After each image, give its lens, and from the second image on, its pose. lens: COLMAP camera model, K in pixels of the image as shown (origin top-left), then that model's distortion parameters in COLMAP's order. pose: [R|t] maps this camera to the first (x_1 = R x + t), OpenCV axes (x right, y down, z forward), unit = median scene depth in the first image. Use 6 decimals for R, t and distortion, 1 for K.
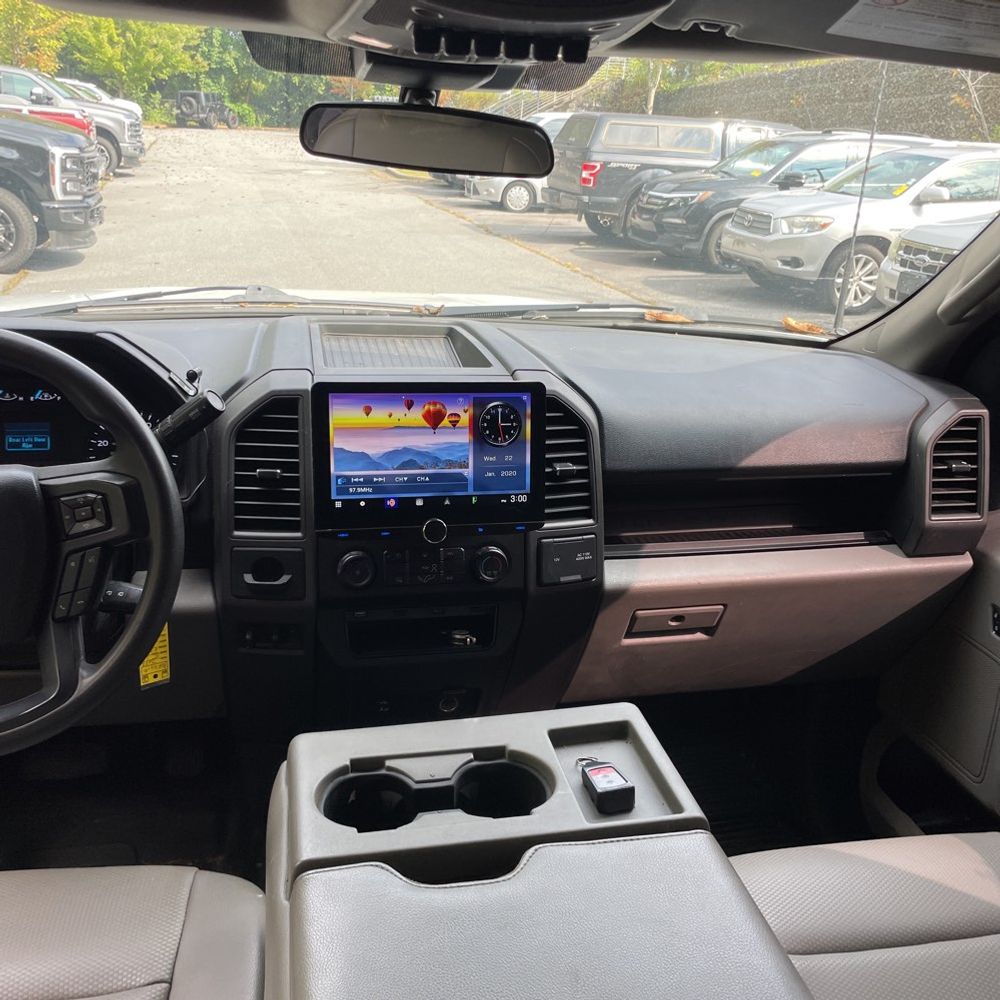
lens RADIAL K [[1014.4, 0, 499.2], [0, 1014.4, 514.4], [0, 0, 1]] dist [0.087884, -0.123117]
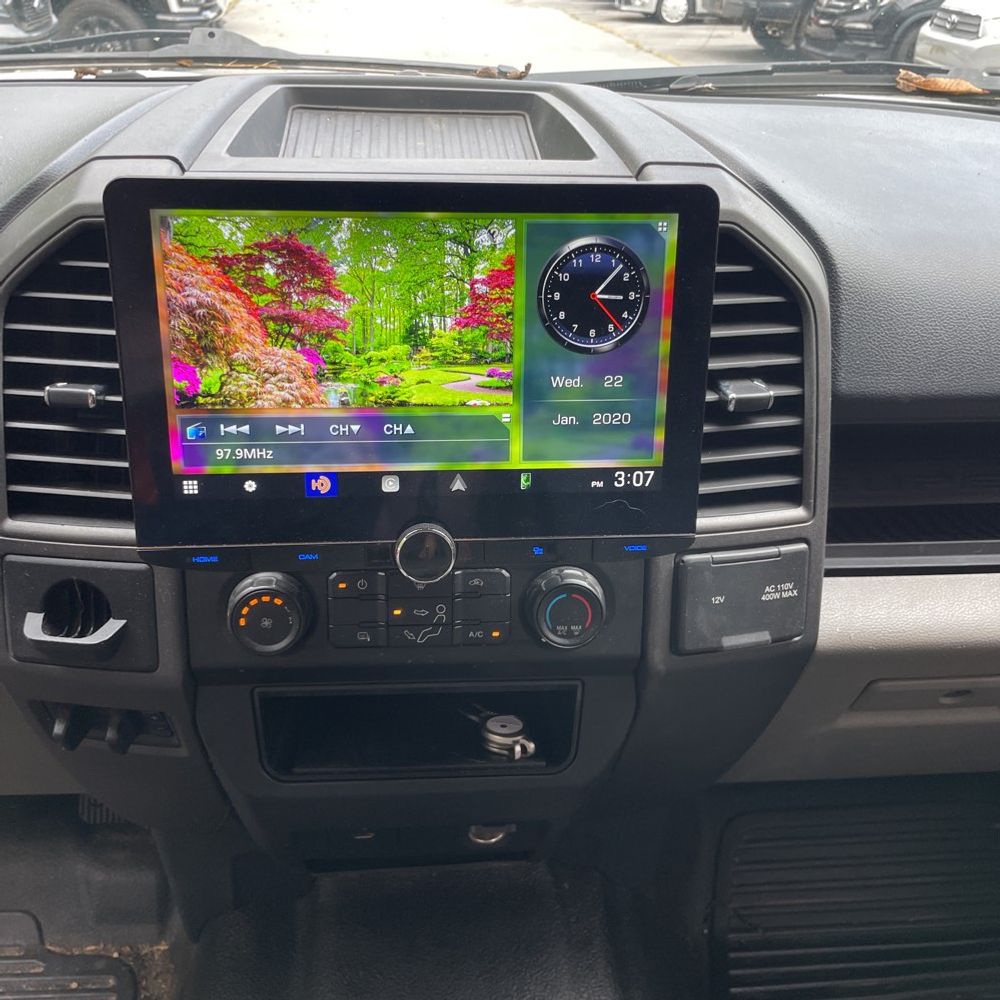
lens RADIAL K [[1021.2, 0, 496.0], [0, 1021.2, 499.1], [0, 0, 1]] dist [0.051631, -0.027967]
pose [[0.990400, 0.045311, -0.130596, 0.016701], [-0.027130, 0.990092, 0.137771, -0.058487], [0.135545, -0.132905, 0.981817, 0.542251]]
